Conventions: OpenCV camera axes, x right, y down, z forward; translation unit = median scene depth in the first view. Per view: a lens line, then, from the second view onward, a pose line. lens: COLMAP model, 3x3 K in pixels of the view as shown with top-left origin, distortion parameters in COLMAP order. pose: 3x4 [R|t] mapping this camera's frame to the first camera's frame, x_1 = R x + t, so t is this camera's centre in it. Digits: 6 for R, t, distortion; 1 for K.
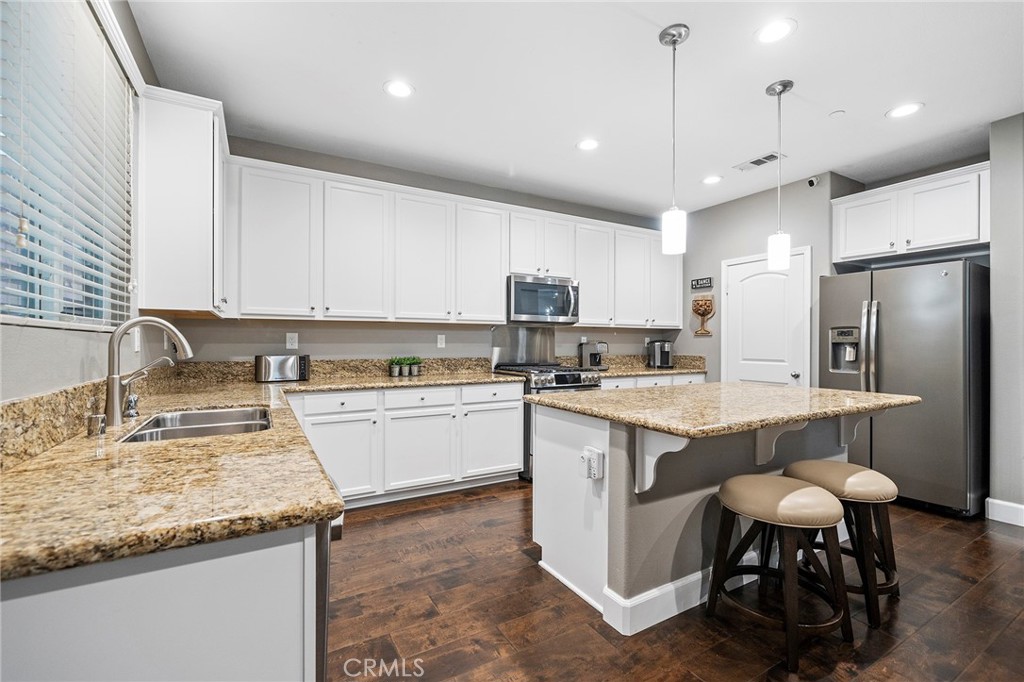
lens RADIAL K [[437.8, 0, 519.3], [0, 437.8, 341.1], [0, 0, 1]] dist [-0.001609, 0.000636]
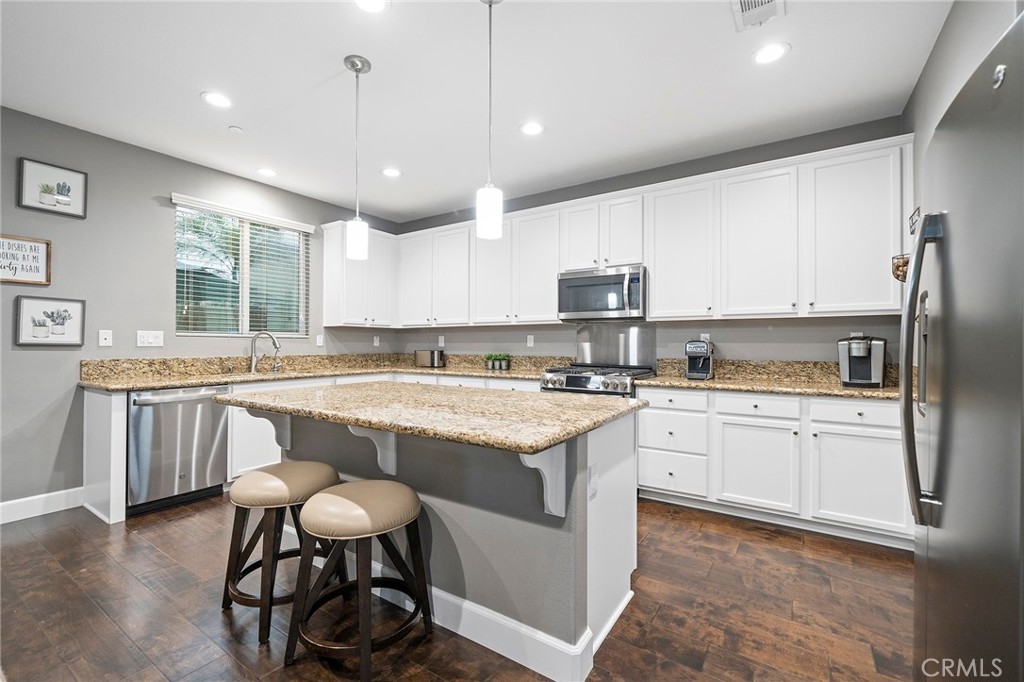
lens RADIAL K [[437.8, 0, 513.0], [0, 437.8, 339.6], [0, 0, 1]] dist [-0.001609, 0.000636]
pose [[0.450420, -0.007818, -0.892783, 0.812243], [0.006241, 0.999965, -0.005608, 0.003326], [0.892795, -0.003046, 0.450453, 0.454129]]
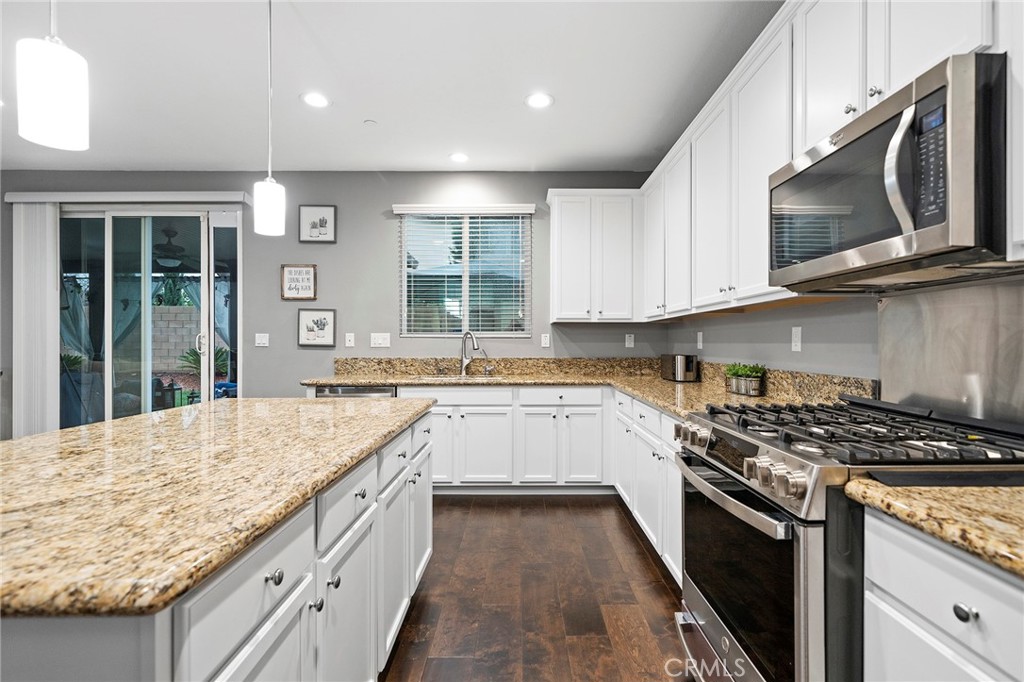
lens RADIAL K [[478.8, 0, 520.7], [0, 478.8, 338.2], [0, 0, 1]] dist [-0.002275, -0.000583]
pose [[-0.487778, -0.005095, -0.872953, 0.485620], [0.008851, 0.999903, -0.010782, 0.002225], [0.872923, -0.012986, -0.487685, 0.995718]]
